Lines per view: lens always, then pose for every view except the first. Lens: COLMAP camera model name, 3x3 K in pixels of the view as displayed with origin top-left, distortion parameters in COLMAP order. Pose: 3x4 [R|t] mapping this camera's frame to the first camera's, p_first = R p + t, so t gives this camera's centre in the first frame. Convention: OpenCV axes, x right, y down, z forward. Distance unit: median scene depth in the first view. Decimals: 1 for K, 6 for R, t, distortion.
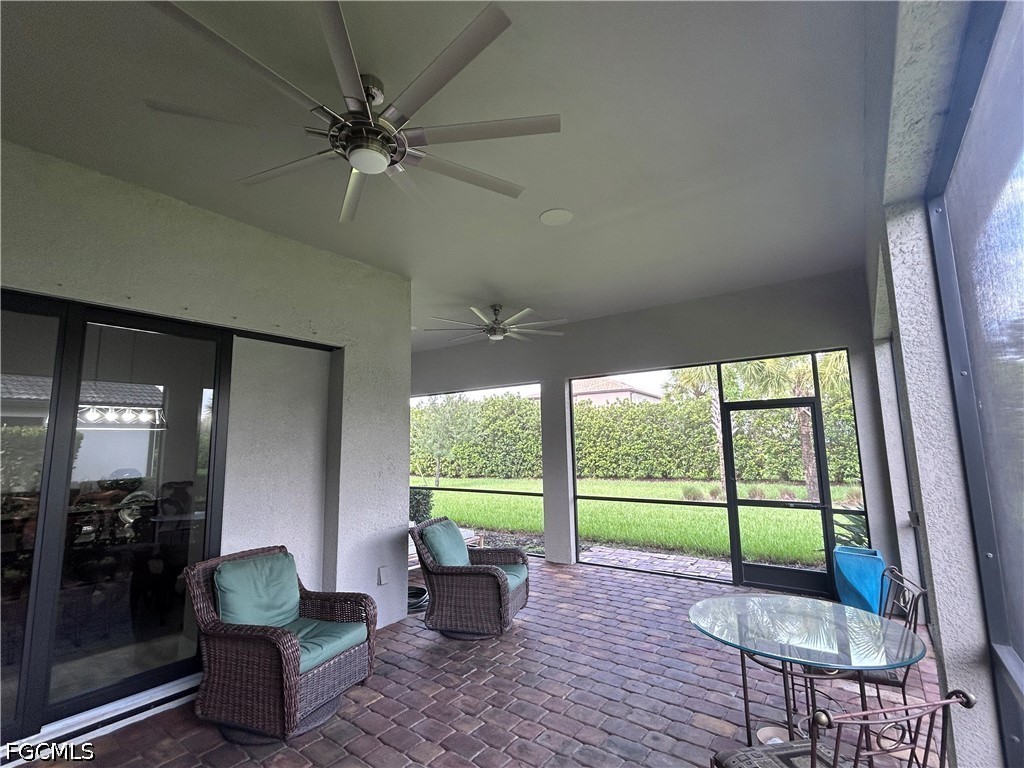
lens RADIAL K [[499.4, 0, 500.1], [0, 499.4, 375.3], [0, 0, 1]] dist [-0.000449, 0.000027]
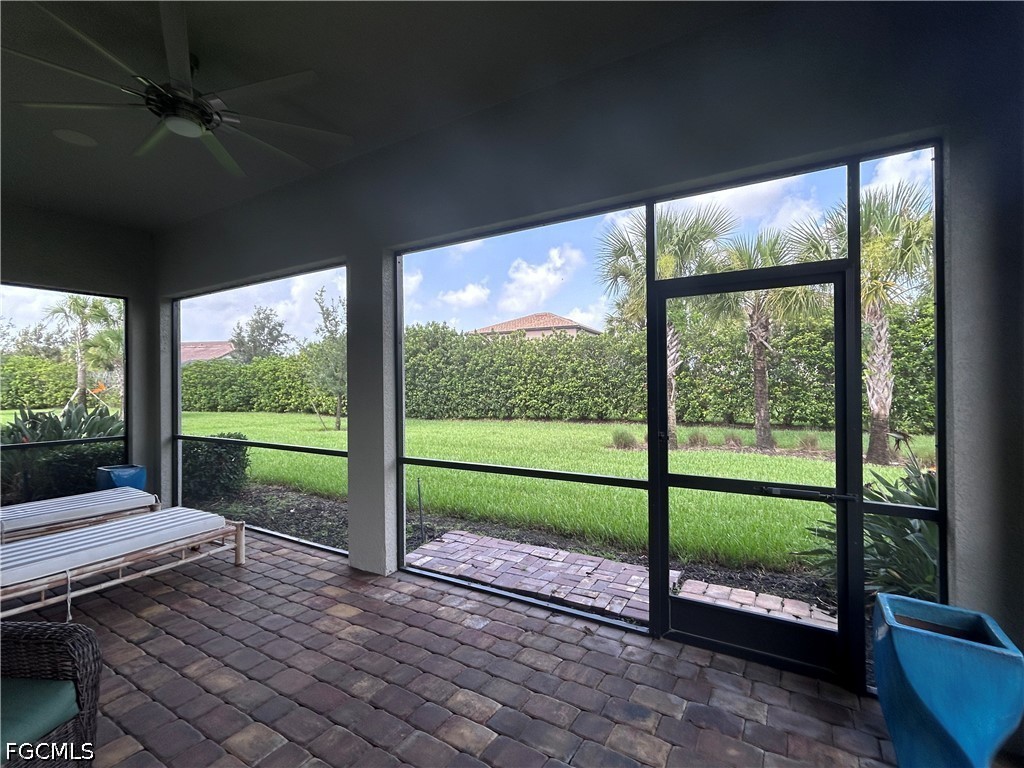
lens RADIAL K [[473.5, 0, 513.0], [0, 473.5, 381.5], [0, 0, 1]] dist [0.000508, 0.000630]
pose [[0.995271, 0.010986, 0.096514, 0.092843], [-0.023353, 0.991505, 0.127956, 0.033719], [-0.094289, -0.129604, 0.987073, 0.189735]]
